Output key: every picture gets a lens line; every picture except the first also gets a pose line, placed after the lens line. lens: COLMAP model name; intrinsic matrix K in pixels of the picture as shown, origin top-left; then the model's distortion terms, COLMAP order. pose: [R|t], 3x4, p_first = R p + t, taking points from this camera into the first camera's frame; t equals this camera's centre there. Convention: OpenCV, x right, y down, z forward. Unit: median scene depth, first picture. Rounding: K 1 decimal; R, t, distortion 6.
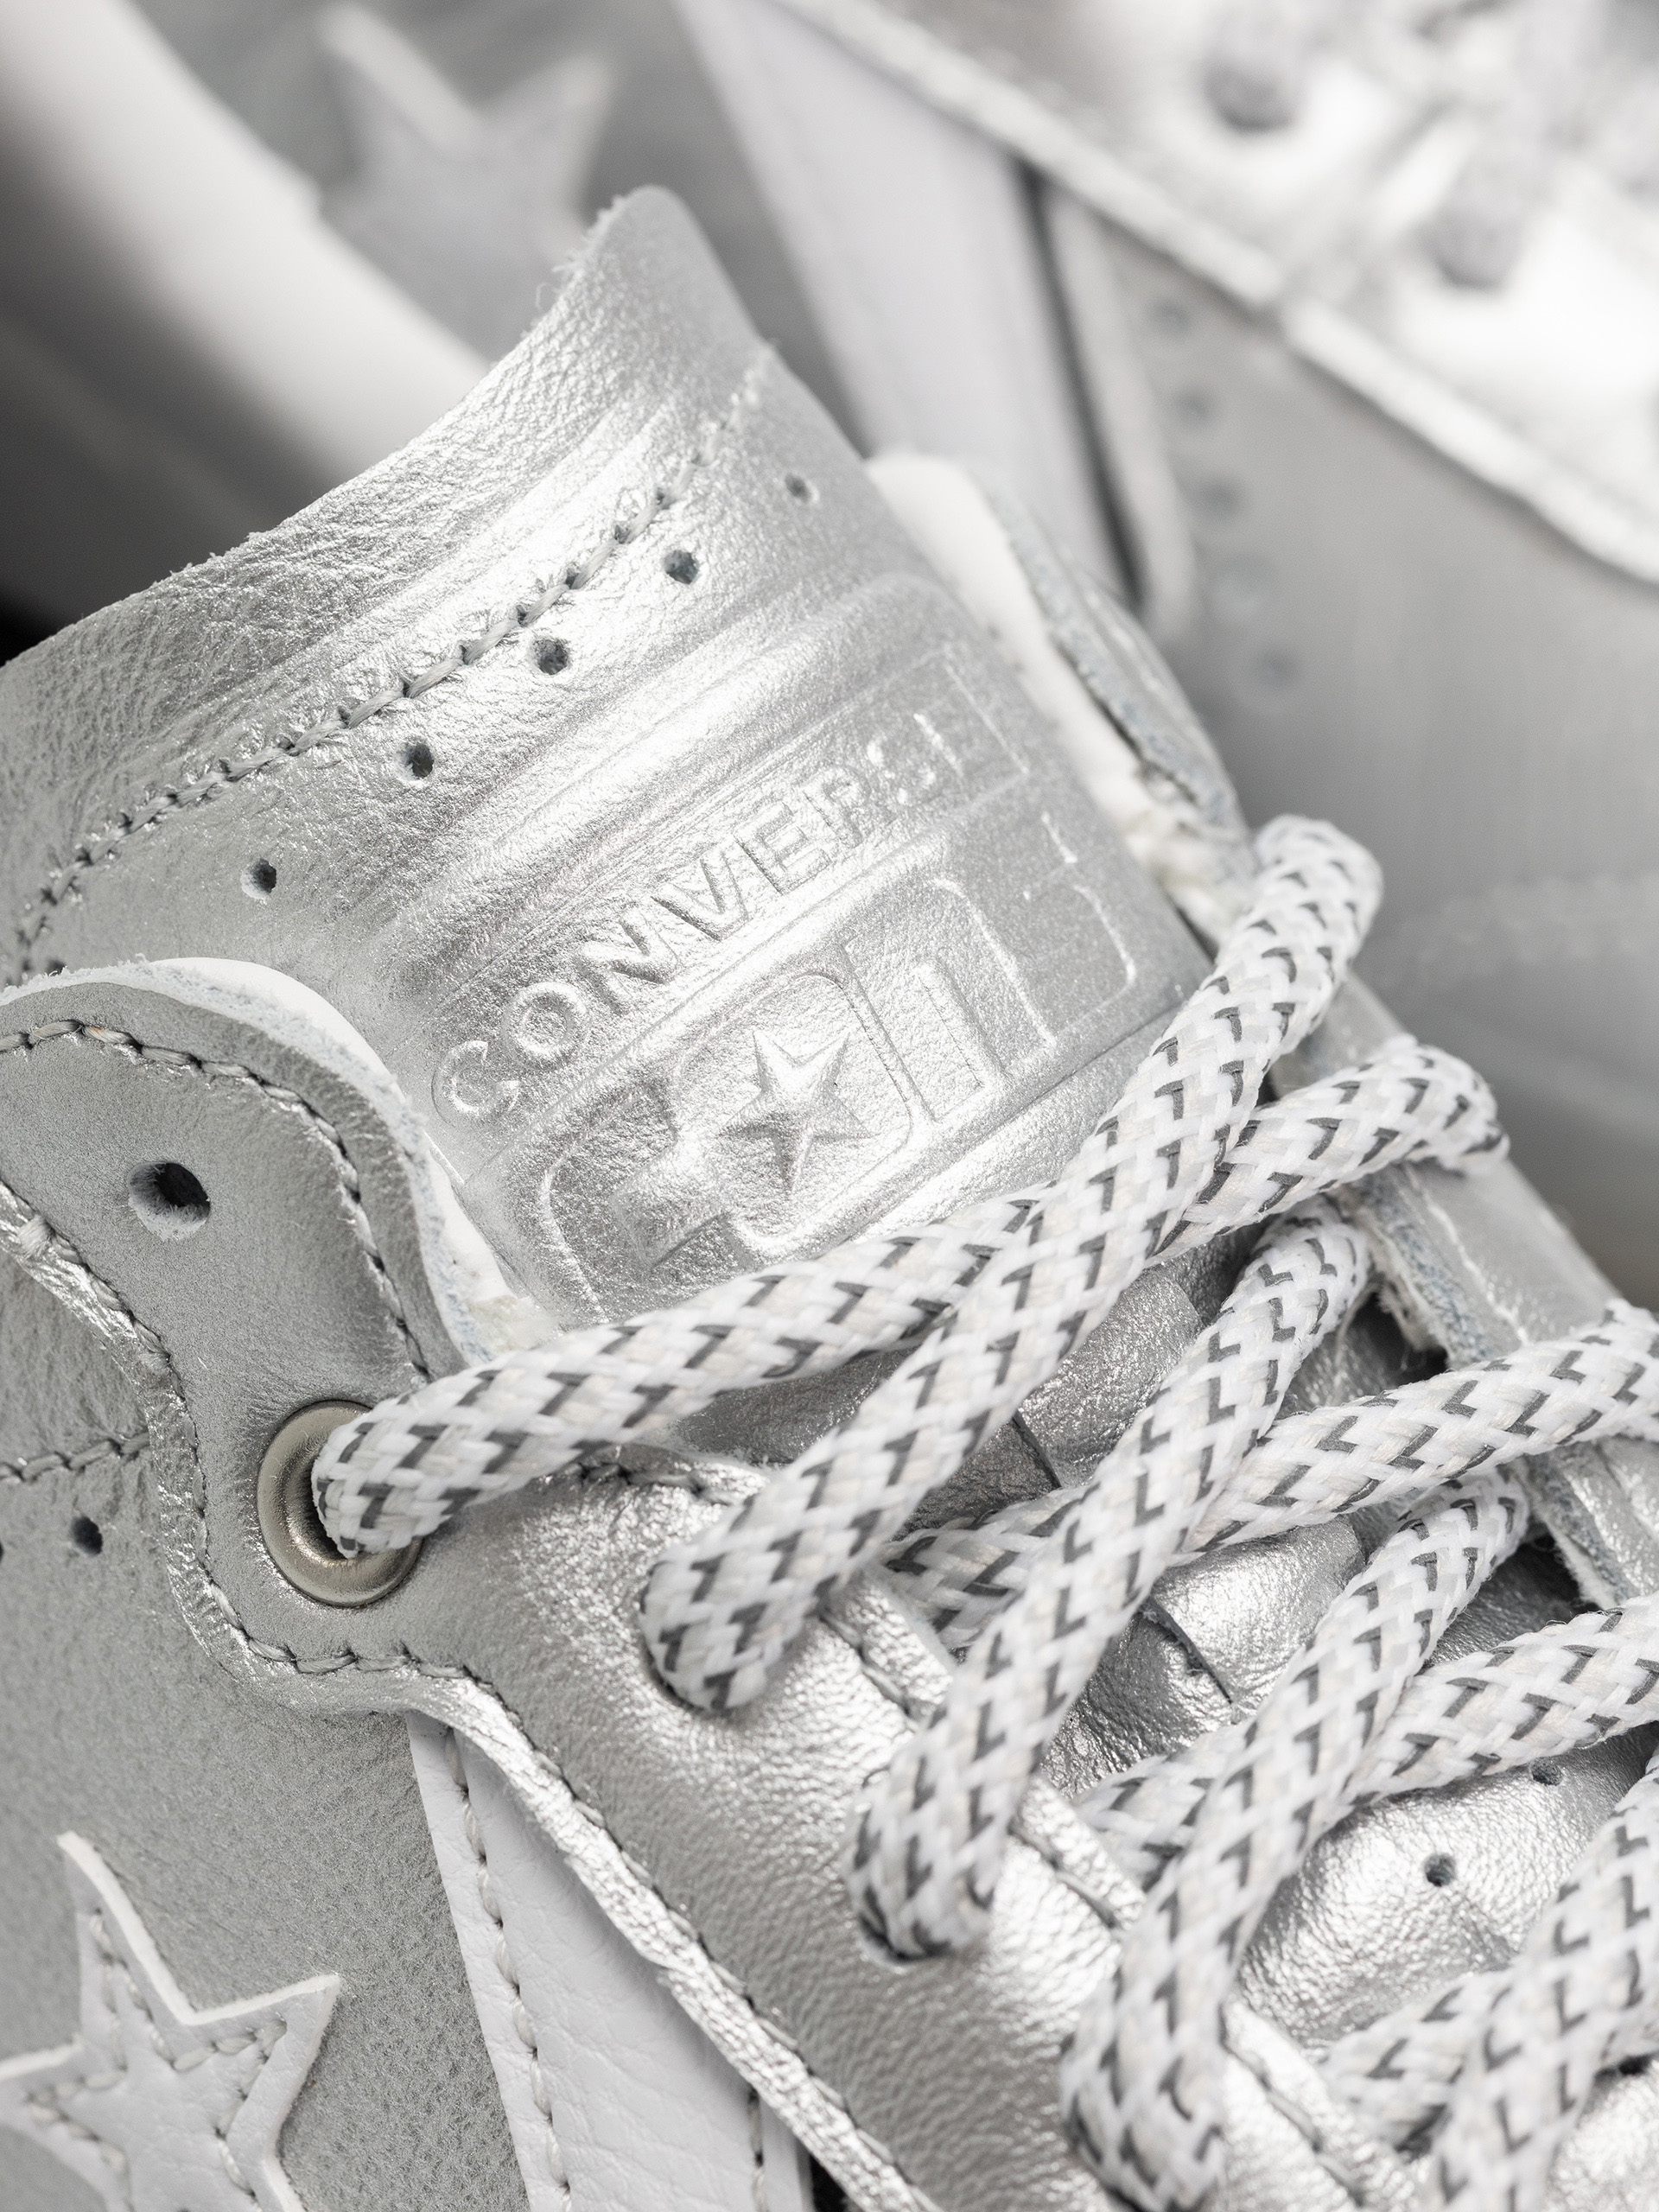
lens RADIAL K [[7162.6, 0, 829.5], [0, 7162.6, 1106.0], [0, 0, 1]] dist [0.053038, 1.316711]
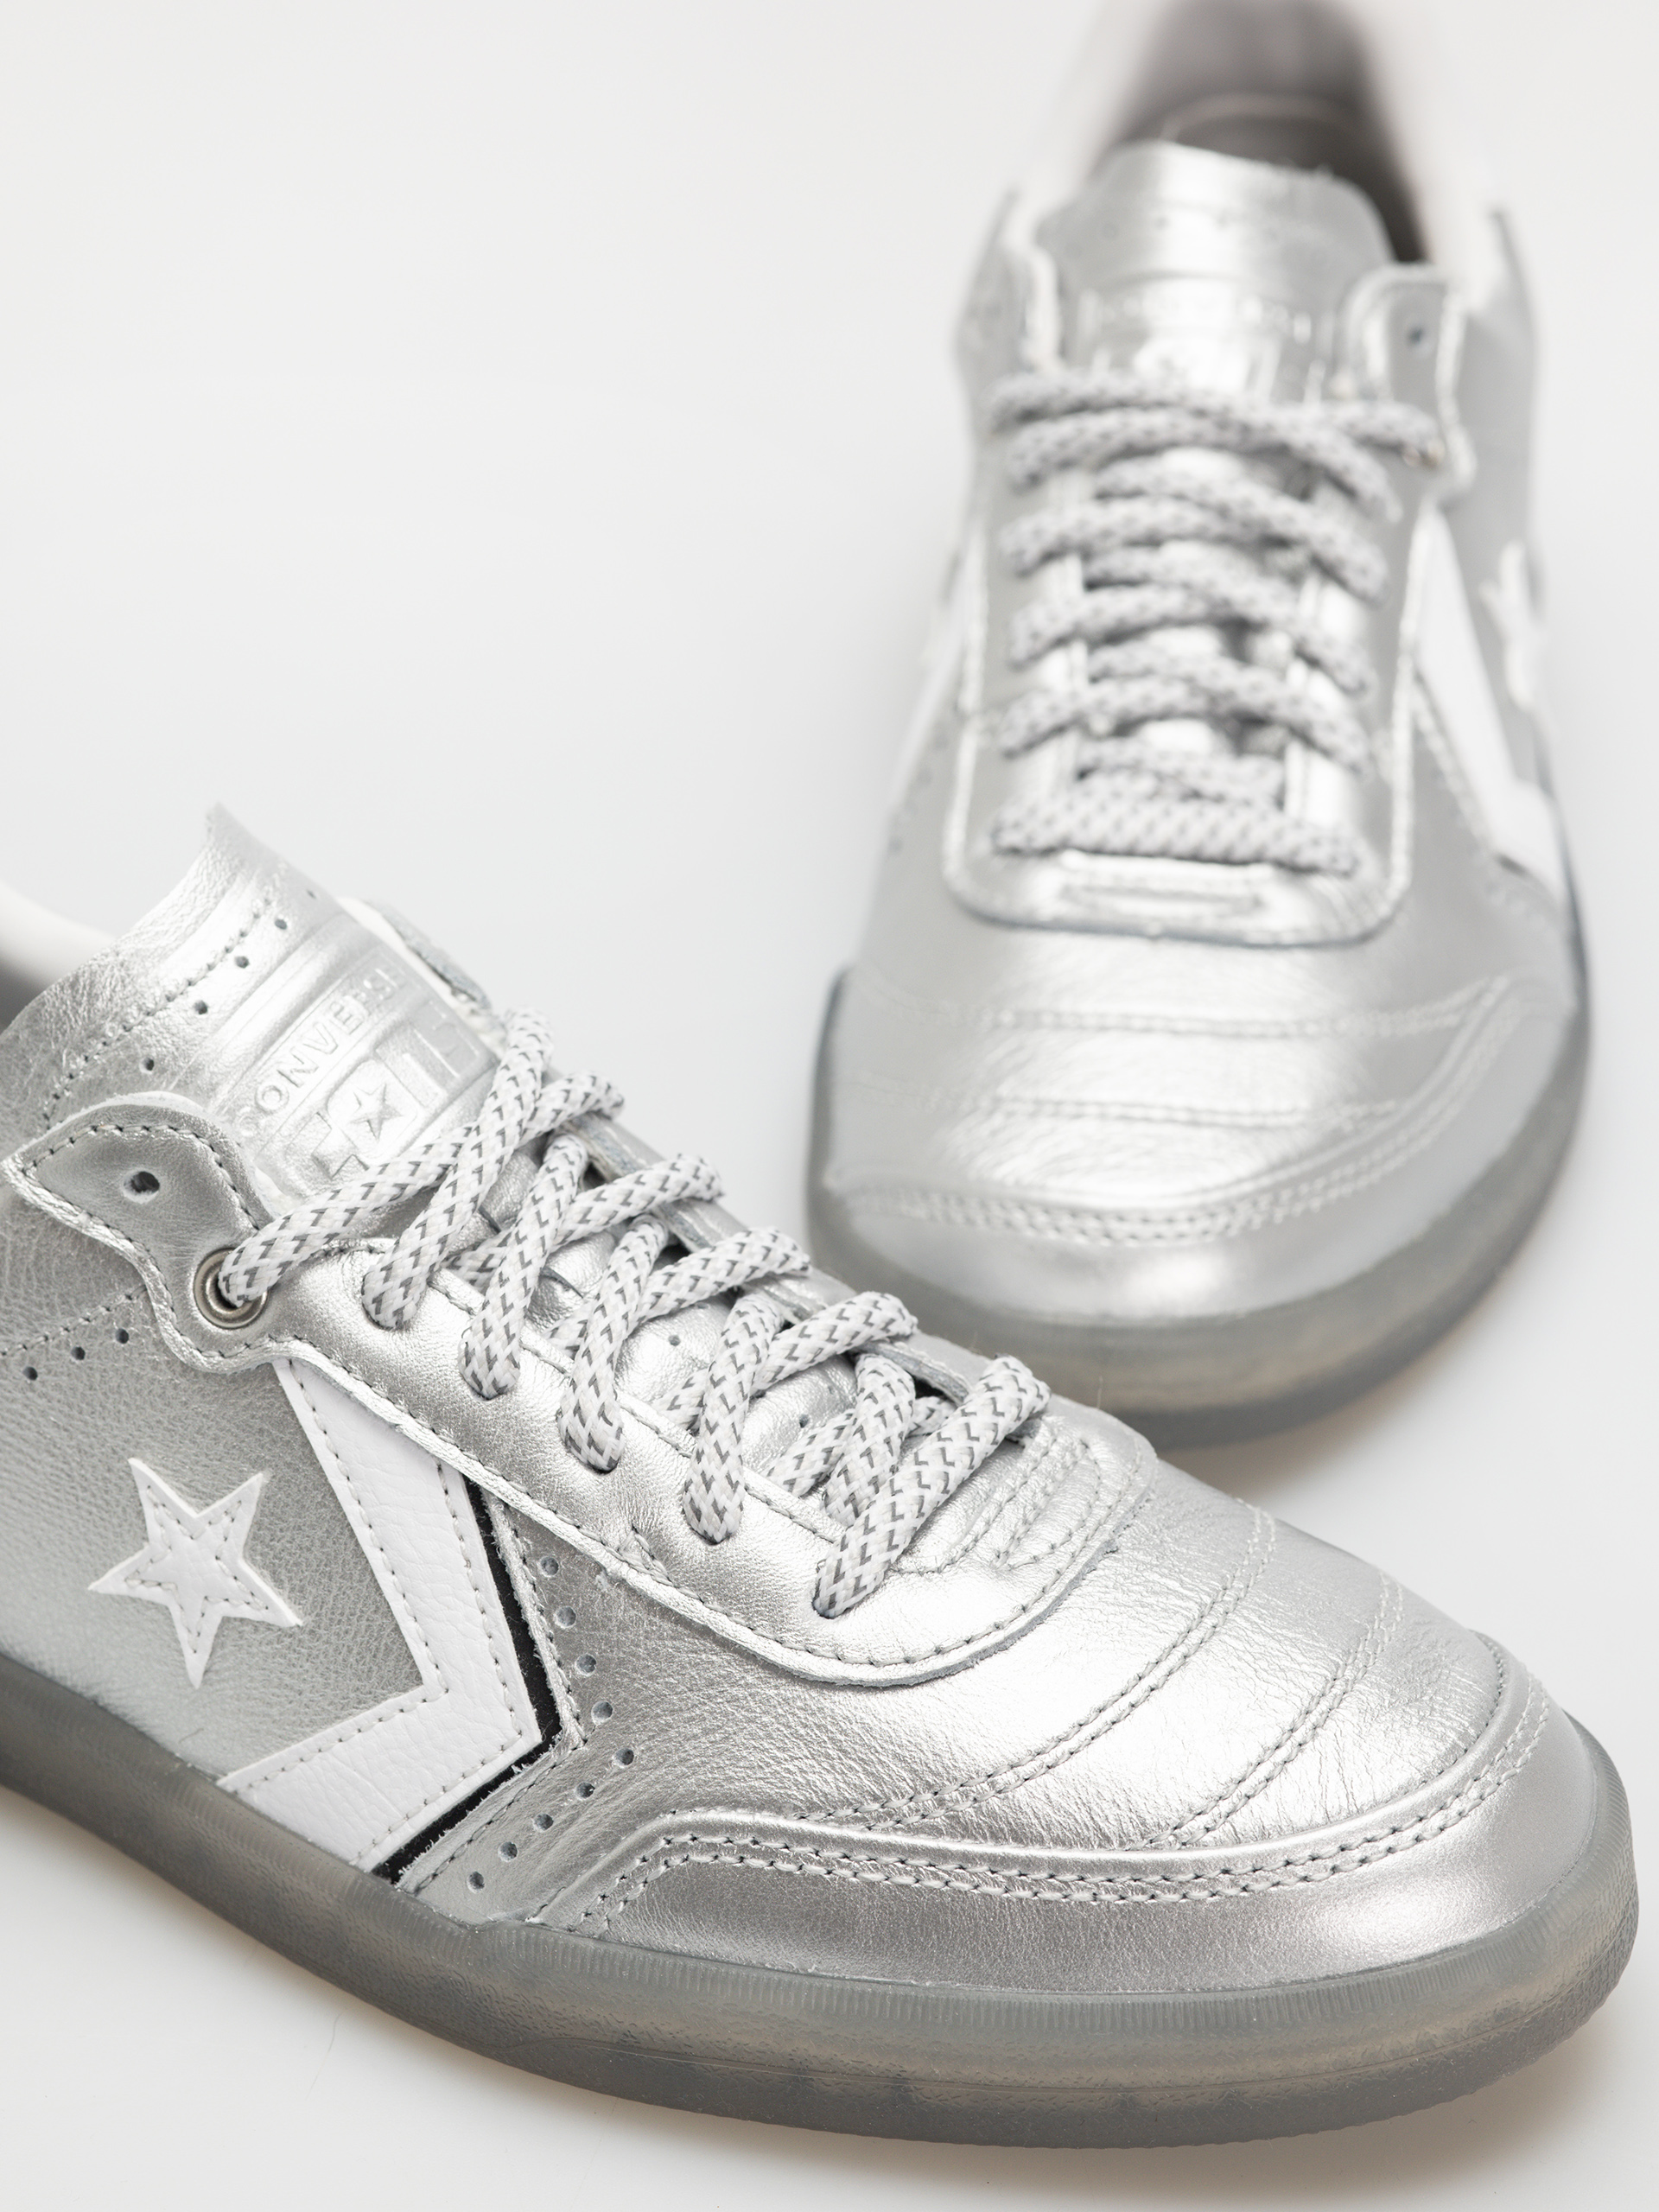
lens RADIAL K [[7162.6, 0, 829.5], [0, 7162.6, 1106.0], [0, 0, 1]] dist [0.053038, 1.316711]
pose [[0.953216, -0.162091, 0.255158, -0.517047], [0.206391, 0.965700, -0.157566, 0.448825], [-0.220866, 0.202856, 0.953975, -1.537599]]
